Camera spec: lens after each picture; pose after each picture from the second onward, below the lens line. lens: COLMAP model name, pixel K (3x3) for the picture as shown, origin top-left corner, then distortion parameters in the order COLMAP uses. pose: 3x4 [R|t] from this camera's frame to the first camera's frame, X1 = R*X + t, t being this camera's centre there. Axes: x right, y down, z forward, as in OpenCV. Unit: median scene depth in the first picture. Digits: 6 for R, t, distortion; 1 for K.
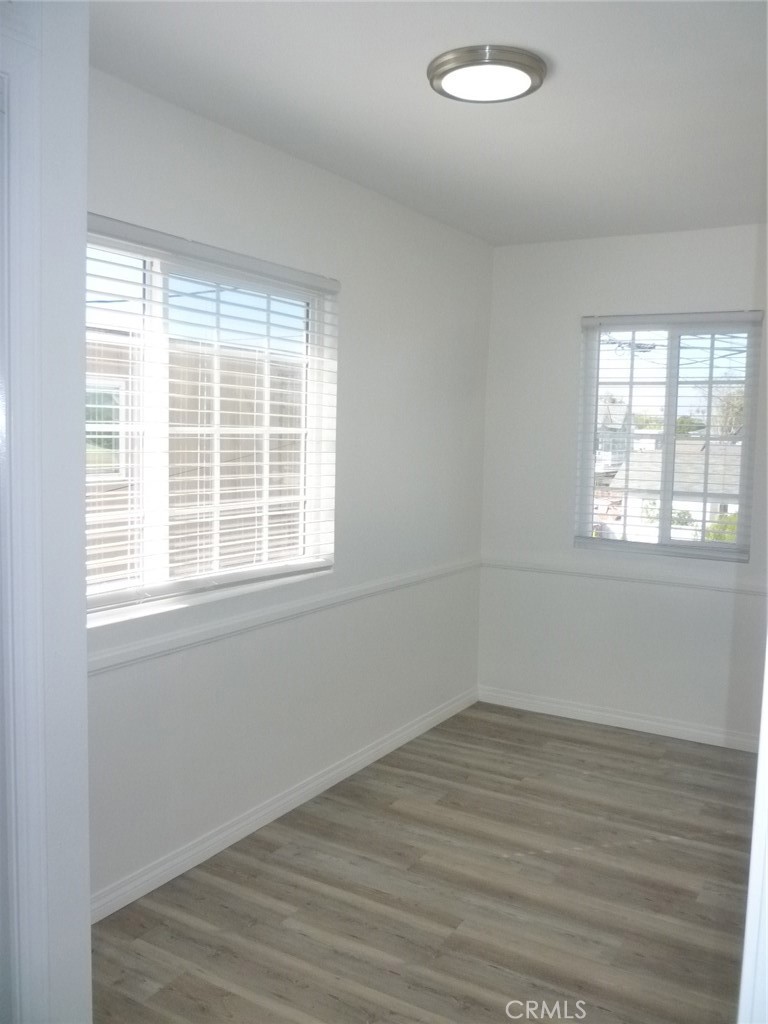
lens RADIAL K [[892.5, 0, 384.0], [0, 892.5, 513.0], [0, 0, 1]] dist [-0.040877, 0.023507]
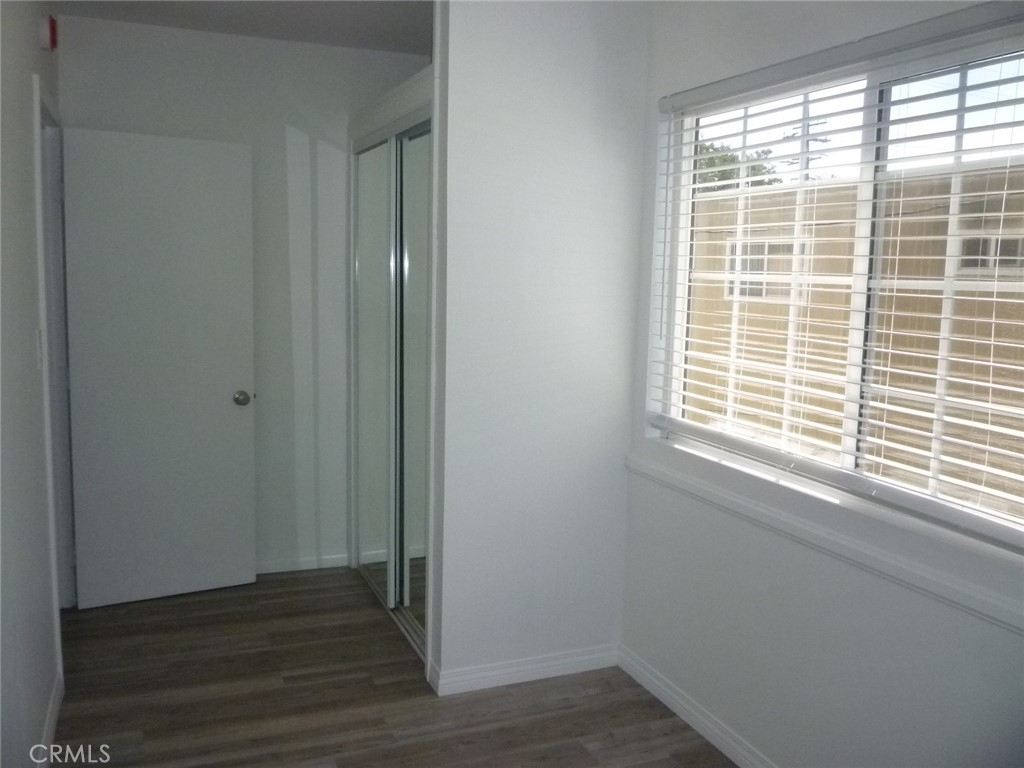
lens RADIAL K [[892.5, 0, 513.8], [0, 892.5, 383.6], [0, 0, 1]] dist [-0.040877, 0.023507]
pose [[-0.584096, 0.059685, -0.809488, 0.555852], [-0.117139, 0.980655, 0.156828, -0.087114], [0.803188, 0.186425, -0.565805, 1.134653]]
